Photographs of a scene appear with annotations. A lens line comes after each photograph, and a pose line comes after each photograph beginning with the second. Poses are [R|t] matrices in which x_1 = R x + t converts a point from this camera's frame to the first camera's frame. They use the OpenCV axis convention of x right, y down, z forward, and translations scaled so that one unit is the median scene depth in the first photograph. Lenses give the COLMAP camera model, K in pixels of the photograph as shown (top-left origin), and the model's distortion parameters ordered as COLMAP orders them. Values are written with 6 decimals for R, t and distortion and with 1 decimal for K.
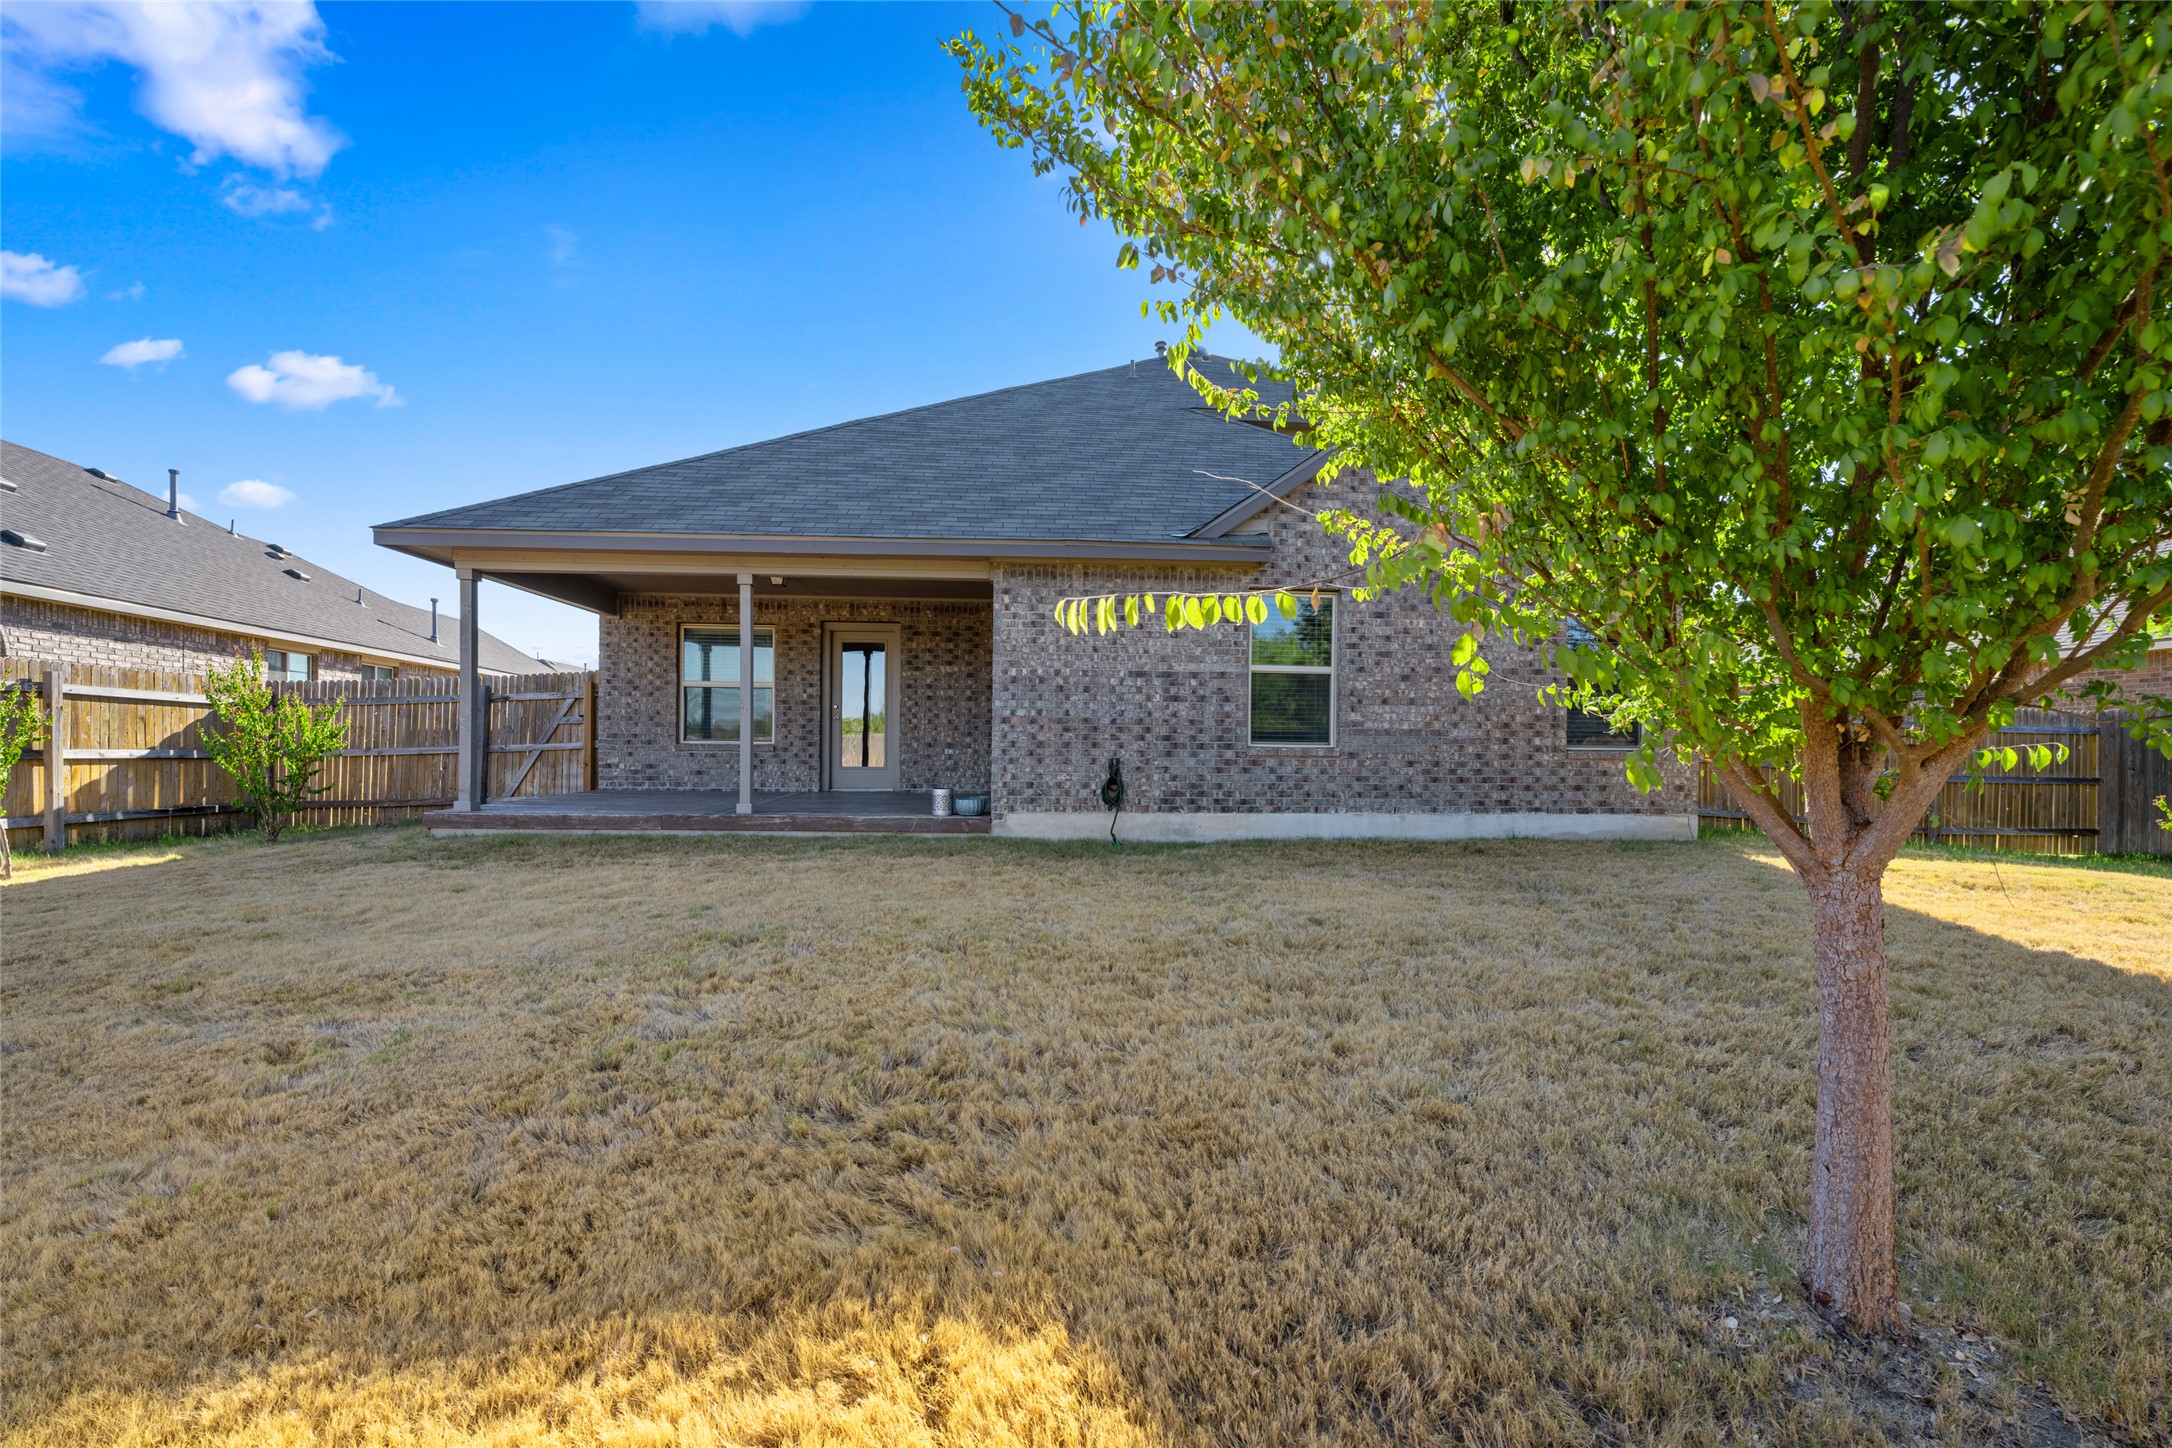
lens RADIAL K [[869.8, 0, 1081.5], [0, 869.8, 747.4], [0, 0, 1]] dist [-0.004349, 0.001143]
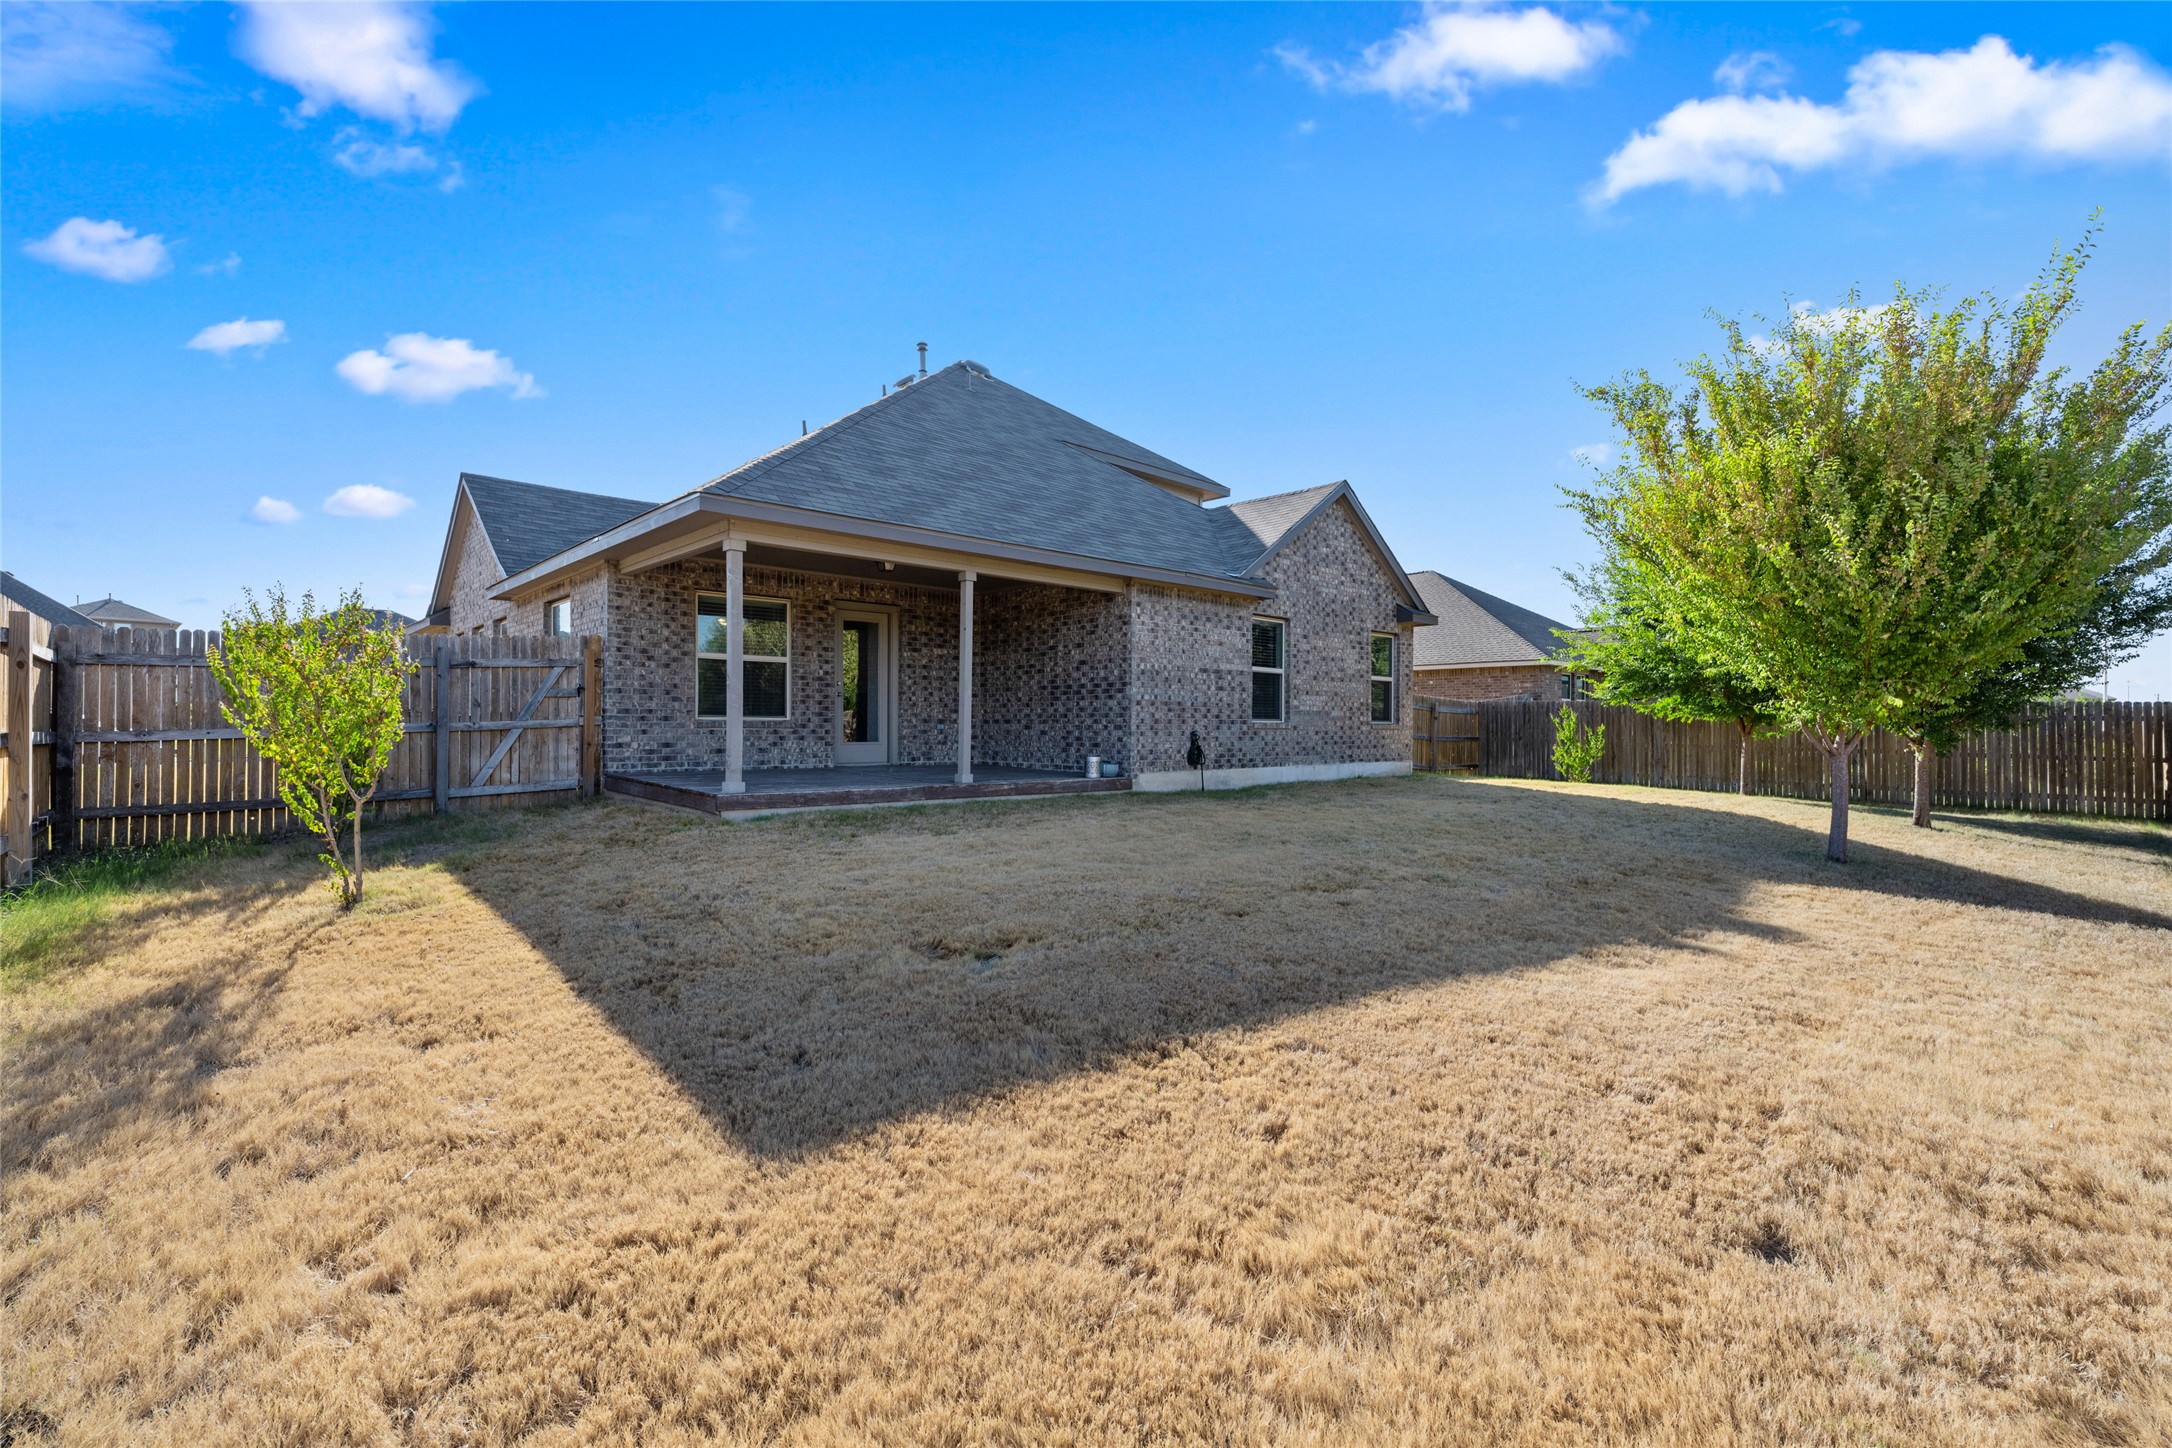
lens RADIAL K [[941.0, 0, 1092.0], [0, 941.0, 728.3], [0, 0, 1]] dist [-0.005095, -0.001034]
pose [[0.774506, -0.007529, 0.632522, -1.002097], [0.000664, 0.999938, 0.011088, -0.008356], [-0.632566, -0.008168, 0.774463, -0.053067]]
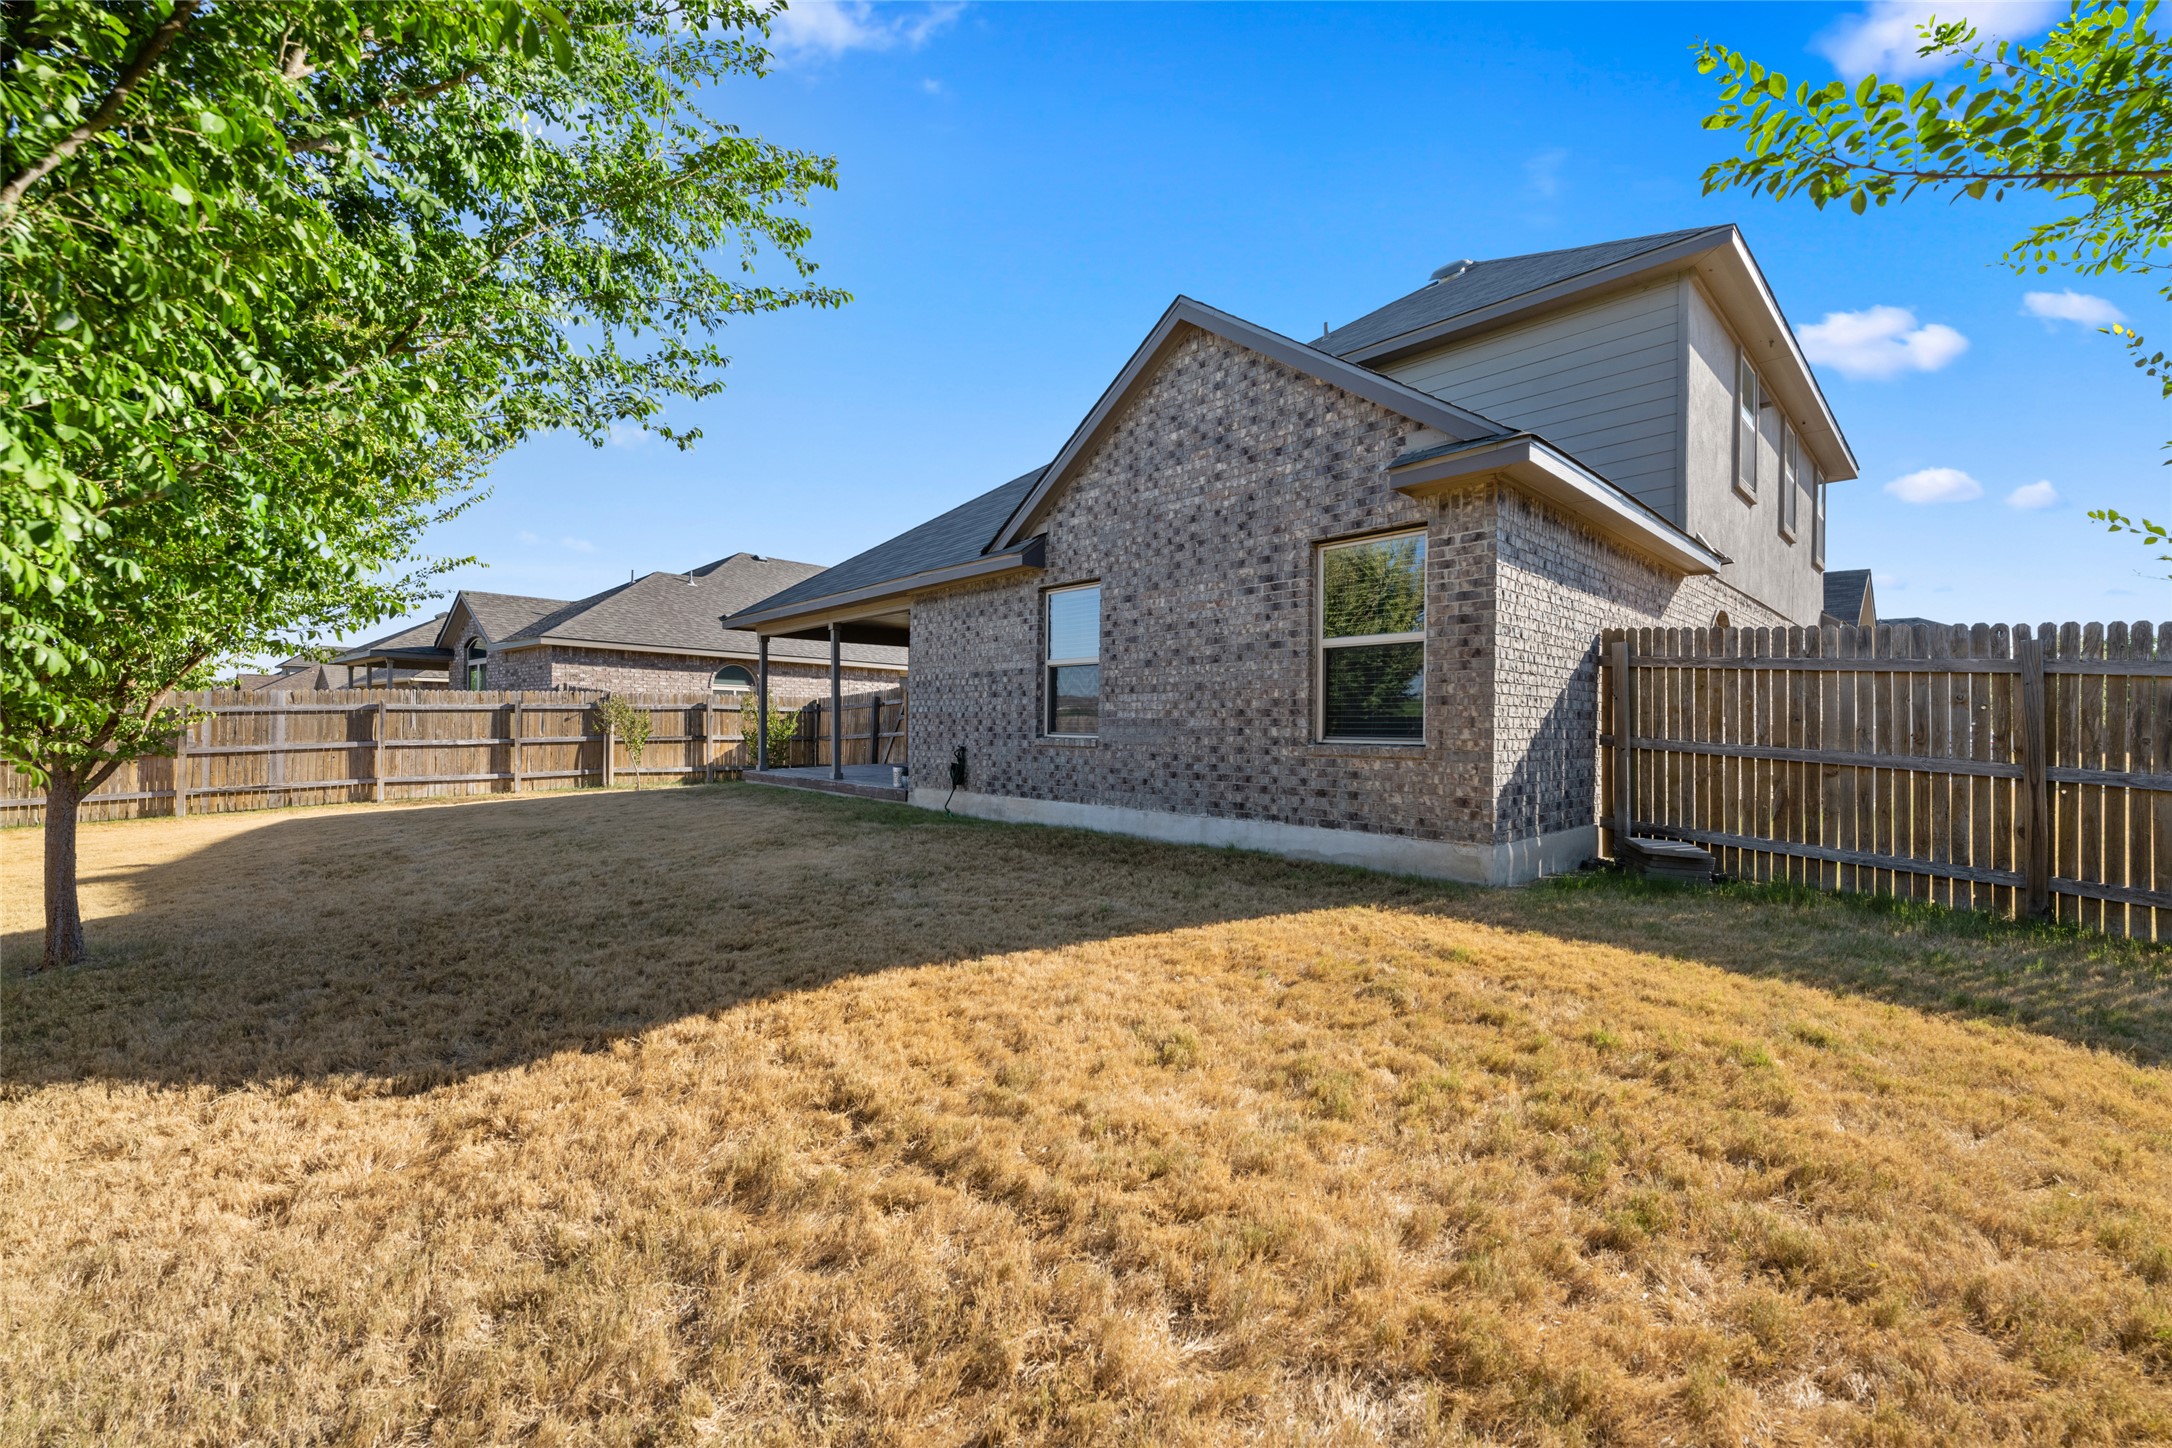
lens RADIAL K [[869.8, 0, 1089.1], [0, 869.8, 720.7], [0, 0, 1]] dist [-0.004349, 0.001143]
pose [[0.627050, -0.009293, -0.778924, 1.051003], [0.007735, 0.999954, -0.005703, -0.014146], [0.778941, -0.002449, 0.627093, 0.372169]]
